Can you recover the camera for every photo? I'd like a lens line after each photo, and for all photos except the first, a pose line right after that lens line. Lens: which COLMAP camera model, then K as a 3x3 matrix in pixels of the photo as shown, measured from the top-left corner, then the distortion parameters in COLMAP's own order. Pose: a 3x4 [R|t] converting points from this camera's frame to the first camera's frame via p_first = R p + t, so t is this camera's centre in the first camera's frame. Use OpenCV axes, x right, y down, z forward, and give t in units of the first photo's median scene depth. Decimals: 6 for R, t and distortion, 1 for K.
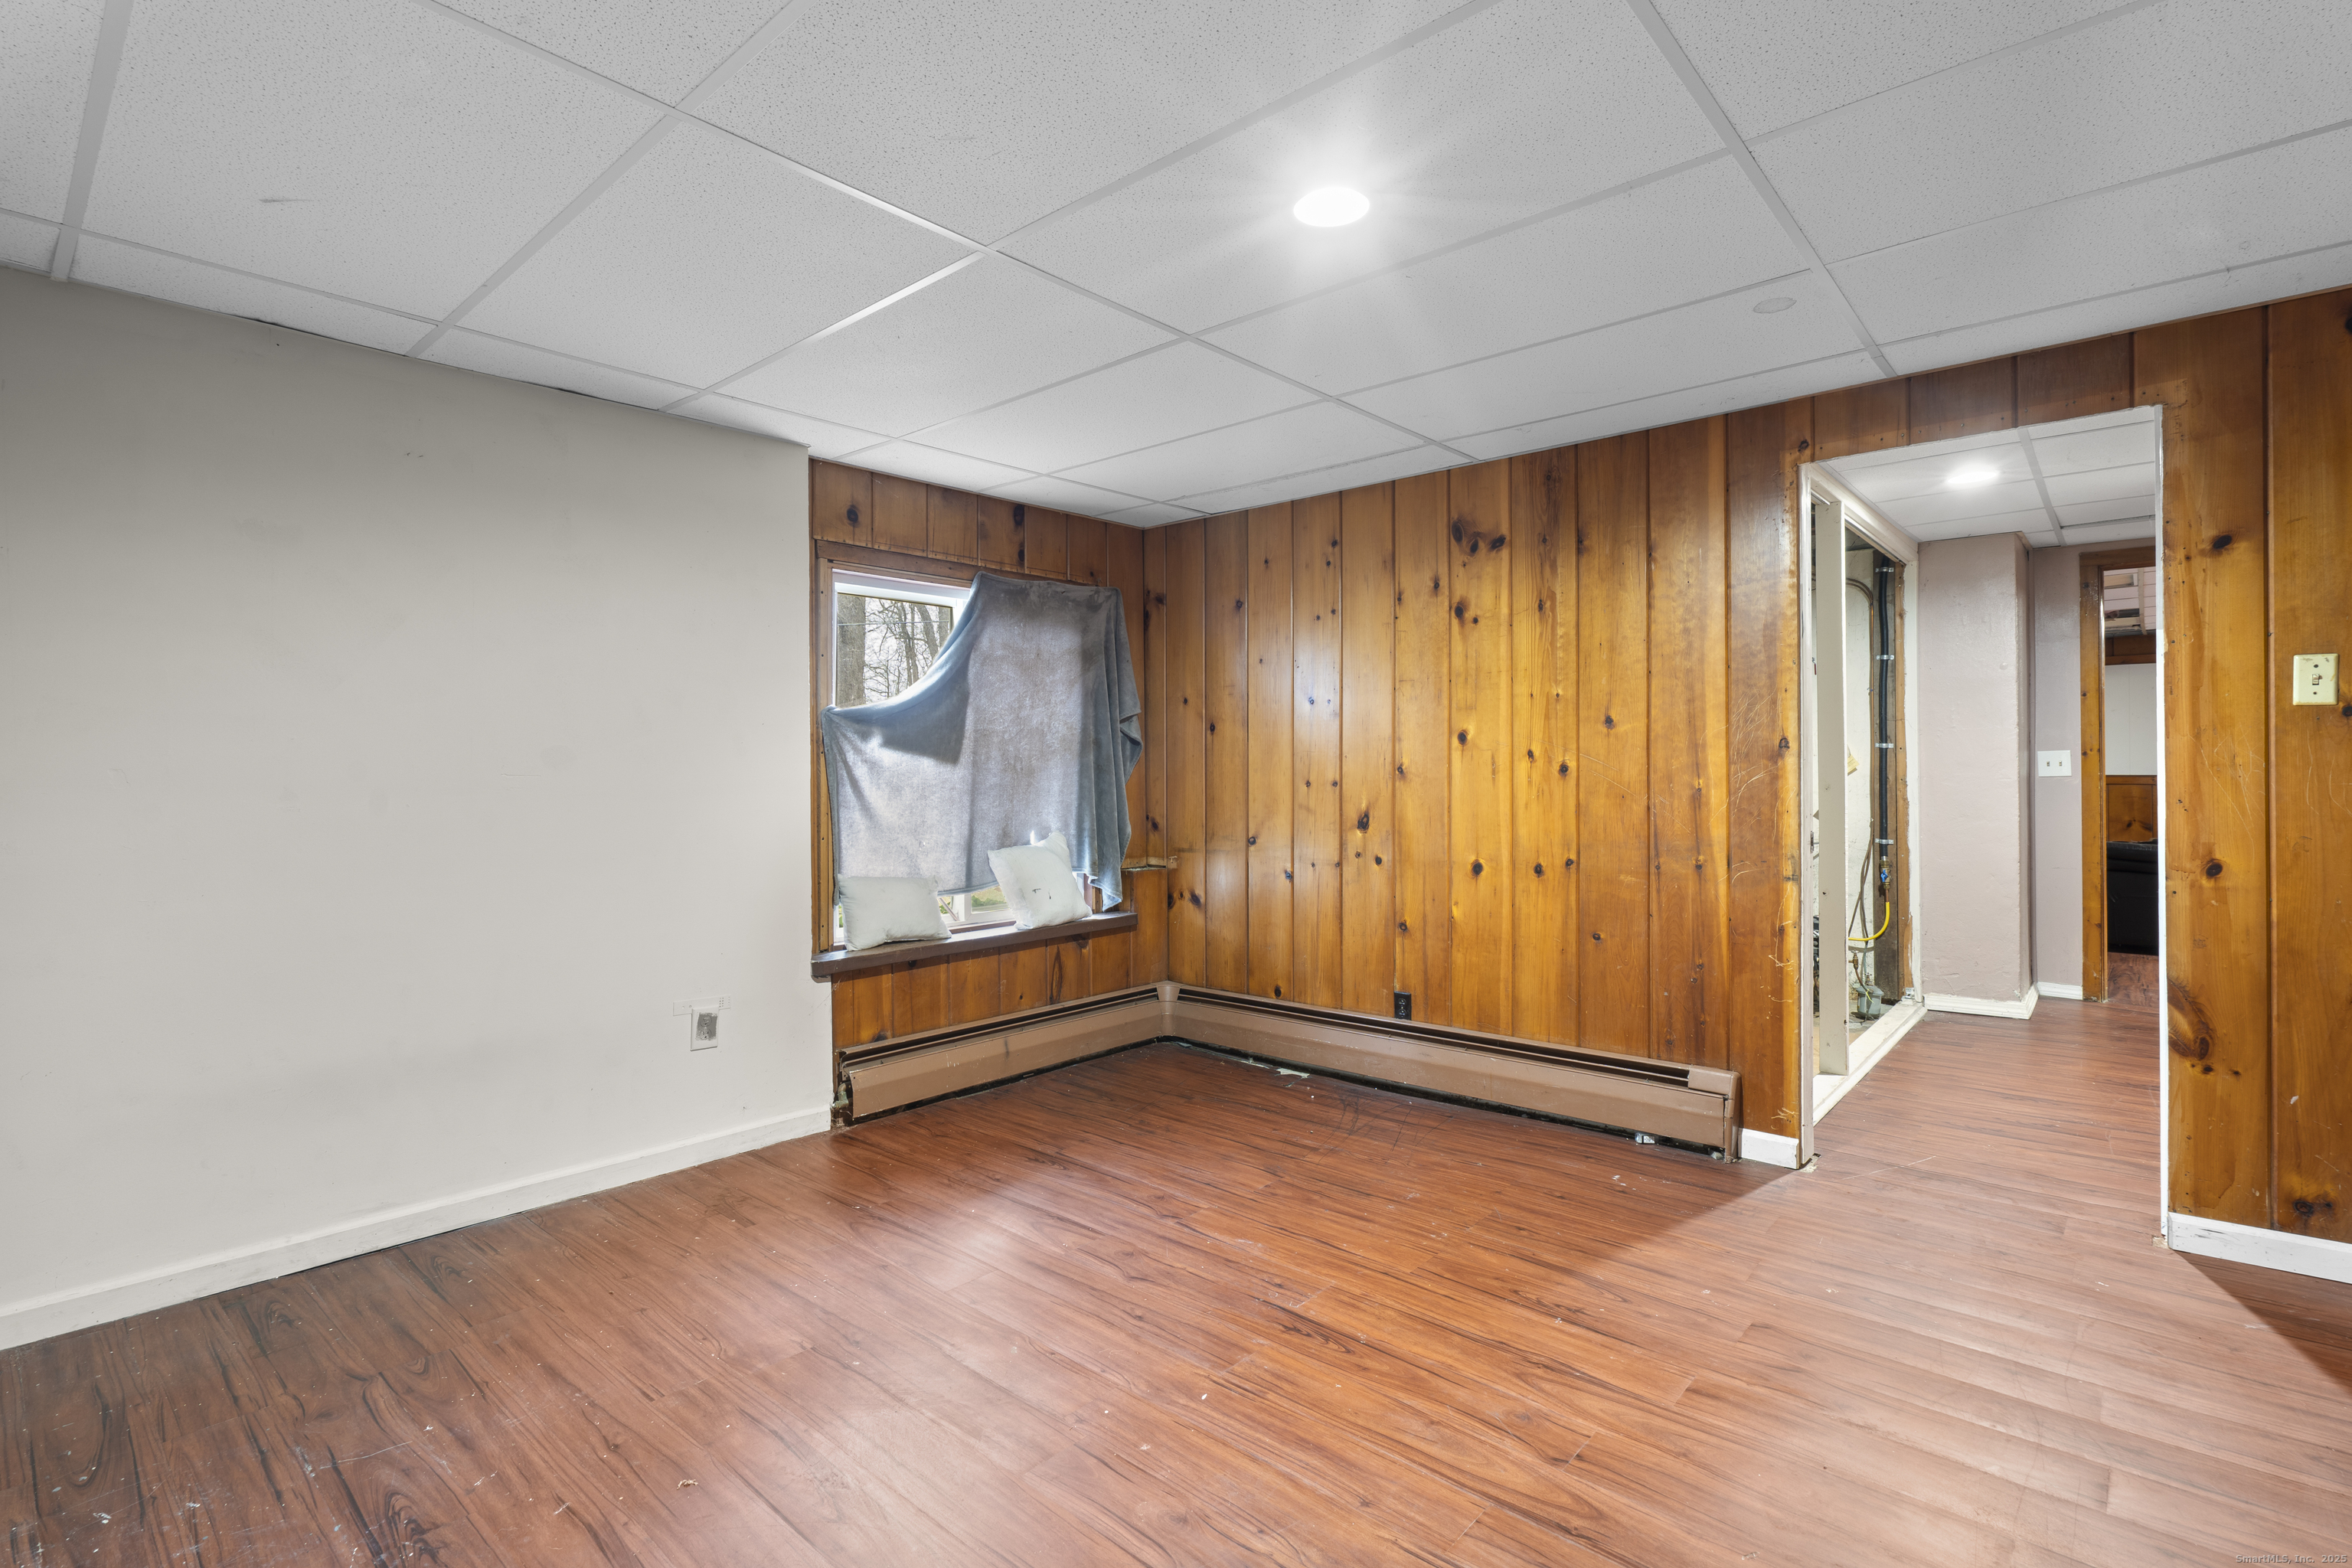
lens RADIAL K [[1068.7, 0, 1186.4], [0, 1068.7, 765.4], [0, 0, 1]] dist [-0.004071, 0.003291]
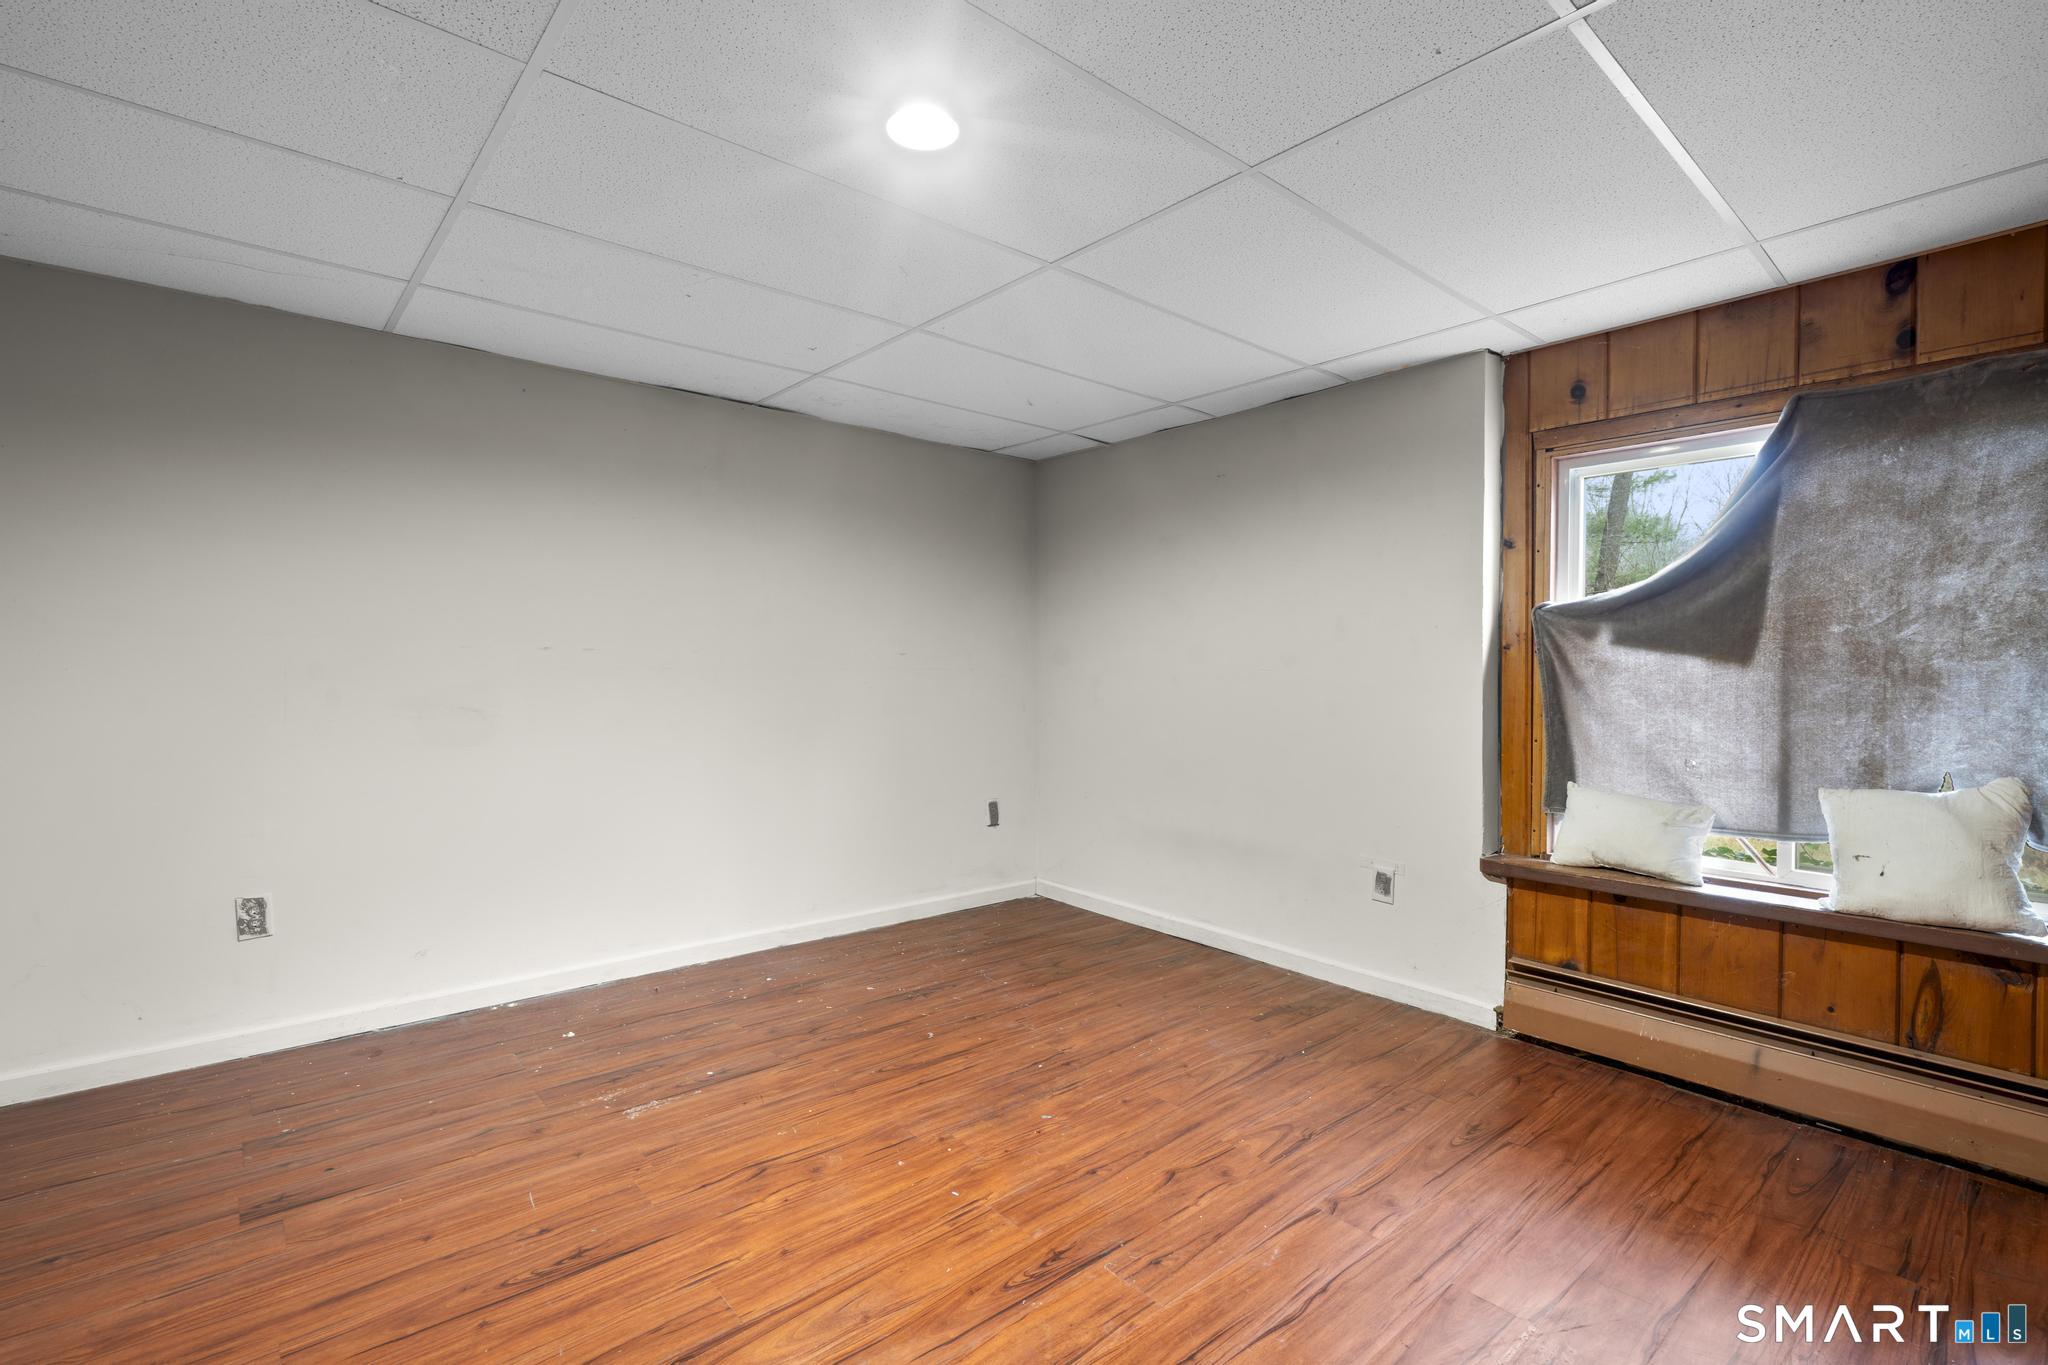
lens RADIAL K [[930.6, 0, 1031.5], [0, 930.6, 684.7], [0, 0, 1]] dist [-0.004071, 0.003291]
pose [[-0.112849, 0.021859, -0.993372, 0.538873], [-0.002539, 0.999748, 0.022287, -0.000075], [0.993609, 0.005037, -0.112765, 0.629582]]
